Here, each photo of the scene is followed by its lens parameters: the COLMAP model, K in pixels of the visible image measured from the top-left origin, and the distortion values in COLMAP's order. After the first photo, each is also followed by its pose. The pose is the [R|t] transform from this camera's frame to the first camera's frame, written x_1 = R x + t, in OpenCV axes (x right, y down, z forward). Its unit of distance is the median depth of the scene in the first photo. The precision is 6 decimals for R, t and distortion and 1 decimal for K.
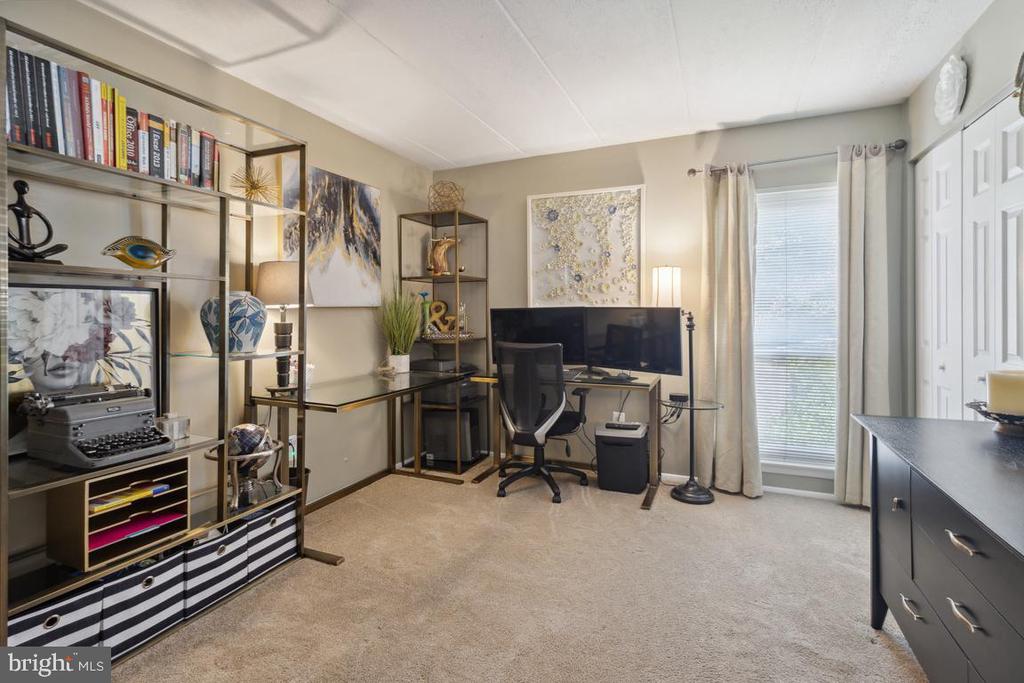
lens RADIAL K [[485.2, 0, 515.9], [0, 485.2, 315.6], [0, 0, 1]] dist [0.003739, 0.000546]
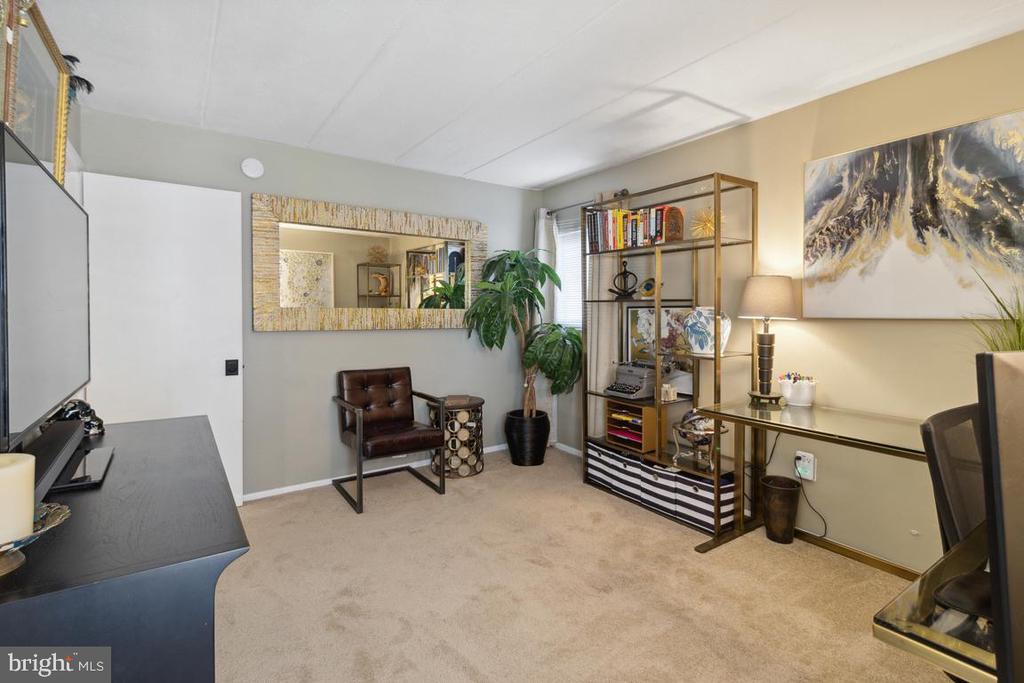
lens RADIAL K [[485.2, 0, 515.9], [0, 485.2, 315.6], [0, 0, 1]] dist [0.003739, 0.000546]
pose [[-0.531449, 0.018254, -0.846894, 0.682515], [-0.001012, 0.999753, 0.022184, -0.045728], [0.847090, 0.012647, -0.531299, 1.068657]]
